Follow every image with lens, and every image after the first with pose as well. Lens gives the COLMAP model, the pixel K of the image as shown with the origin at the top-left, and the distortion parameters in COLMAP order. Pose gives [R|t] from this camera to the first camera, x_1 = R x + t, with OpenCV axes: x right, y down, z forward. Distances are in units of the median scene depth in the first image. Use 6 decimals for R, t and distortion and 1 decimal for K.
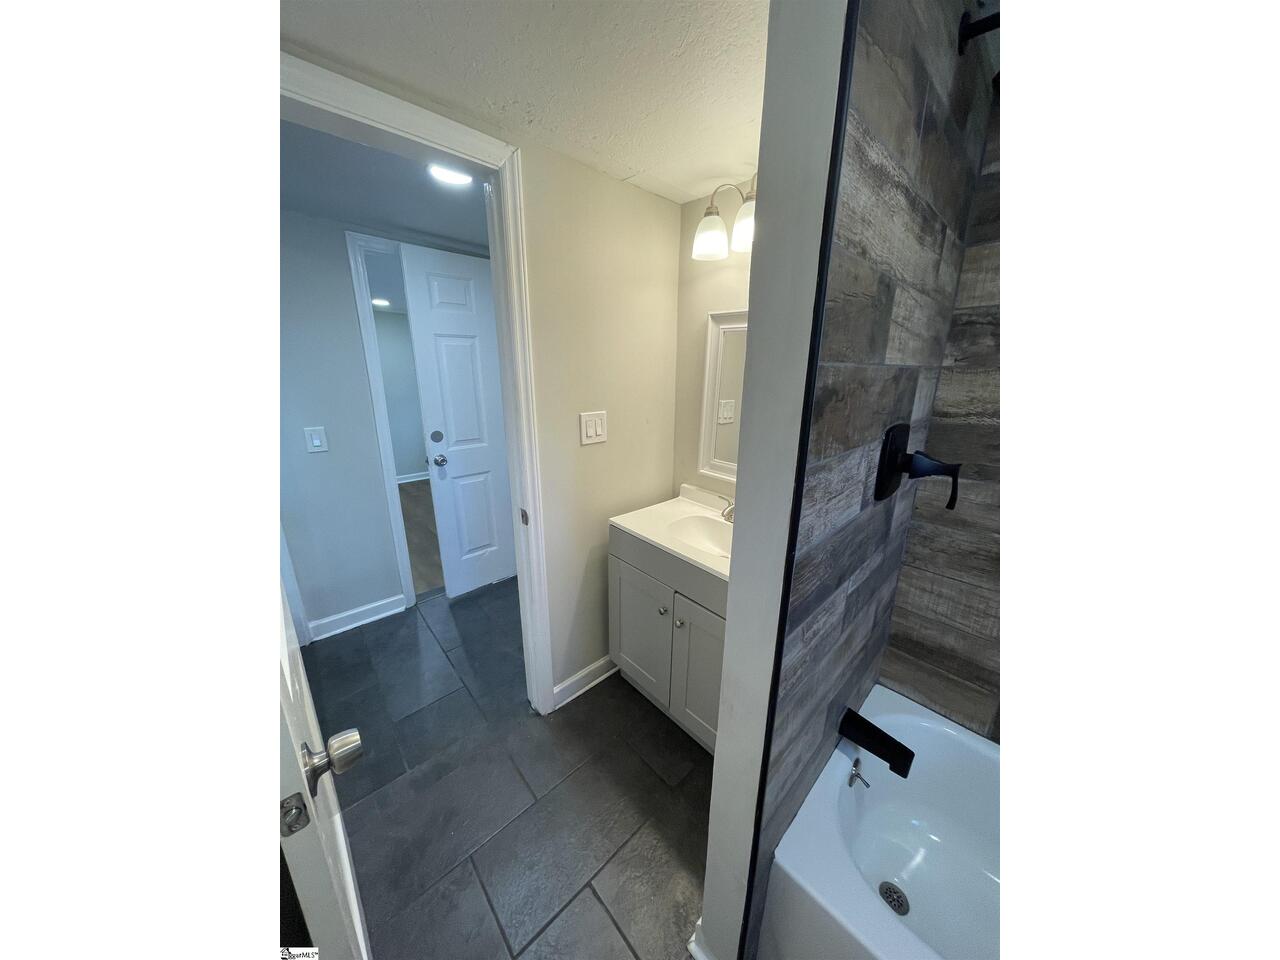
lens RADIAL K [[390.1, 0, 638.9], [0, 390.1, 477.5], [0, 0, 1]] dist [-0.002305, 0.000068]
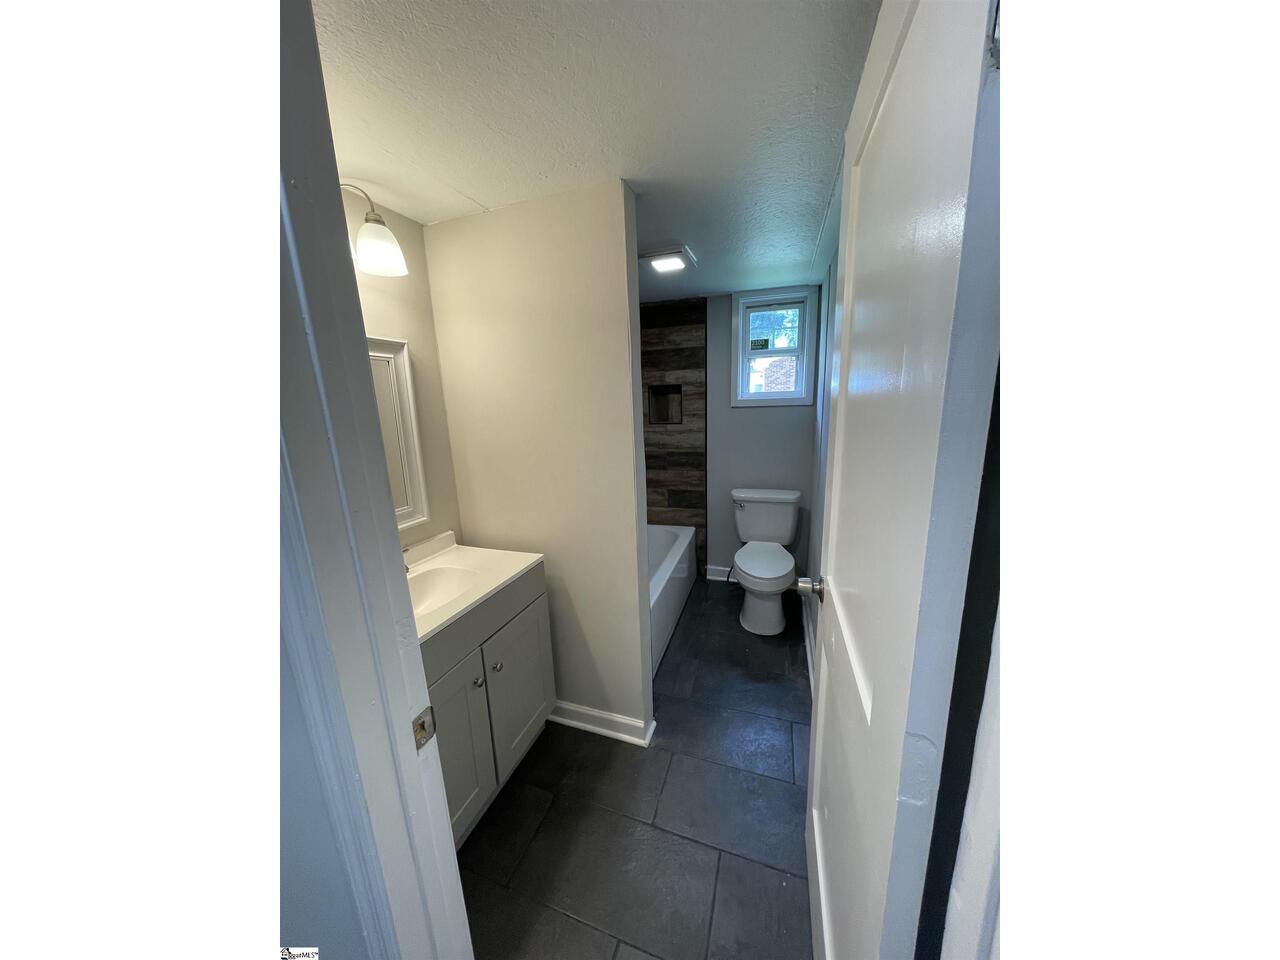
lens RADIAL K [[390.1, 0, 638.5], [0, 390.1, 479.5], [0, 0, 1]] dist [-0.002305, 0.000068]
pose [[-0.468927, -0.171264, 0.866474, -0.795859], [0.262780, 0.909543, 0.321991, -0.247253], [-0.843241, 0.378682, -0.381504, 0.916342]]
